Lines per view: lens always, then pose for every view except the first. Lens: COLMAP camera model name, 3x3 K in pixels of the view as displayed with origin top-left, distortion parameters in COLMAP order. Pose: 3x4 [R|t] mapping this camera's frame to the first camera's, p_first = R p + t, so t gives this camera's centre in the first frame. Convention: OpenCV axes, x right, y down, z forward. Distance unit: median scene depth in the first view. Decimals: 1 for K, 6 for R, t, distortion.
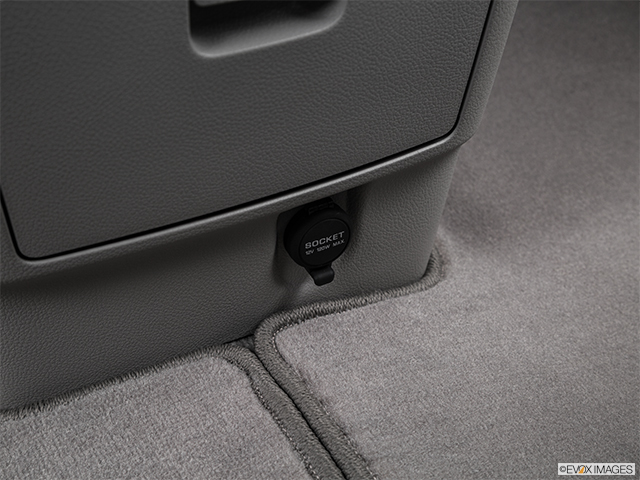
lens RADIAL K [[981.3, 0, 320.0], [0, 981.3, 240.0], [0, 0, 1]] dist [0.049225, 0.042847]
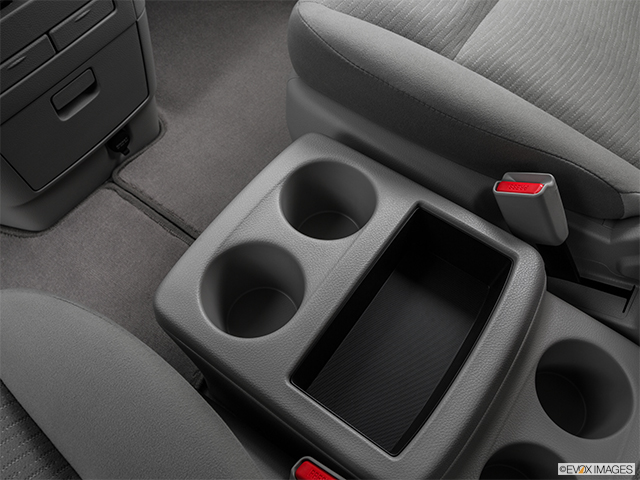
lens RADIAL K [[512.8, 0, 320.0], [0, 512.8, 240.0], [0, 0, 1]] dist [-0.087172, 0.007398]
pose [[0.896352, -0.379831, 0.228653, 0.080573], [0.256713, 0.865155, 0.430819, -0.246435], [-0.361459, -0.327468, 0.872991, -0.668618]]
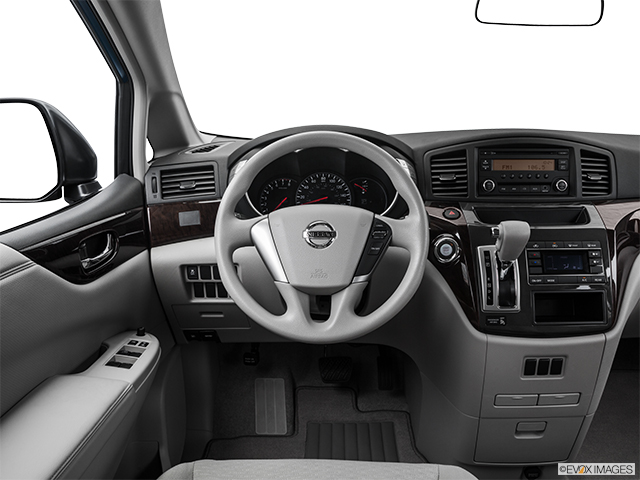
lens RADIAL K [[512.8, 0, 320.0], [0, 512.8, 240.0], [0, 0, 1]] dist [-0.087172, 0.007398]
pose [[0.871571, 0.149796, -0.466825, 0.053085], [-0.293365, 0.922248, -0.251785, -0.128595], [0.392812, 0.356399, 0.847749, -1.705630]]
